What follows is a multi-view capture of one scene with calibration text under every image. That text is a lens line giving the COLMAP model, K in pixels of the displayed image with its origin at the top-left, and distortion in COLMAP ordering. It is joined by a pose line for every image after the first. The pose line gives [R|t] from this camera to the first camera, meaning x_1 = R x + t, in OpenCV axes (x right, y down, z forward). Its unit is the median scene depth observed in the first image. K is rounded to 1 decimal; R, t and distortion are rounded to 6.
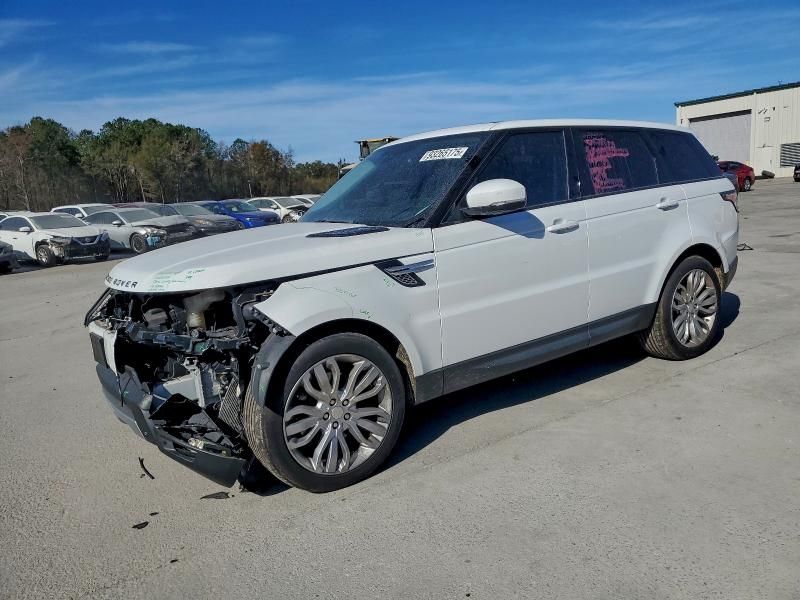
lens RADIAL K [[615.3, 0, 400.0], [0, 615.3, 300.0], [0, 0, 1]] dist [0.008941, 0.001454]
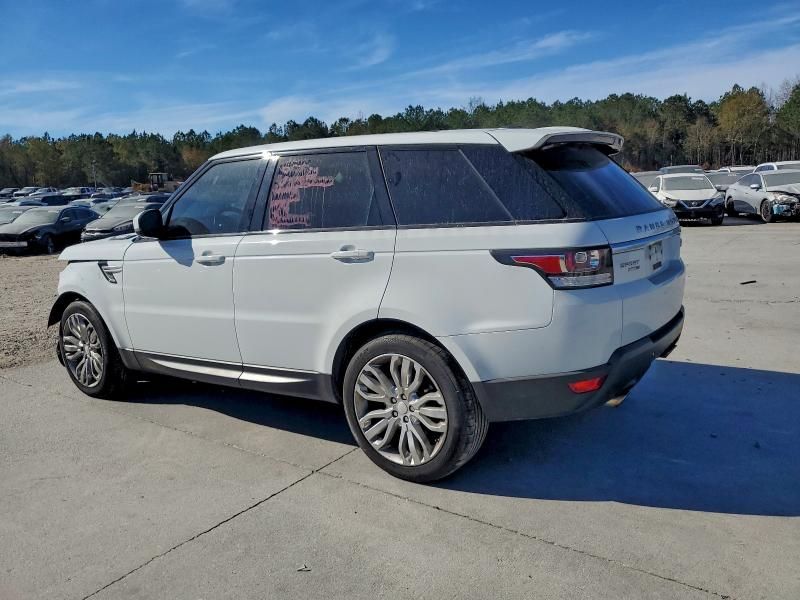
lens RADIAL K [[615.3, 0, 400.0], [0, 615.3, 300.0], [0, 0, 1]] dist [0.008941, 0.001454]
pose [[0.385963, 0.221688, -0.895481, 1.148879], [-0.147345, 0.973049, 0.177384, -0.245695], [0.910671, 0.063481, 0.408225, 0.770162]]
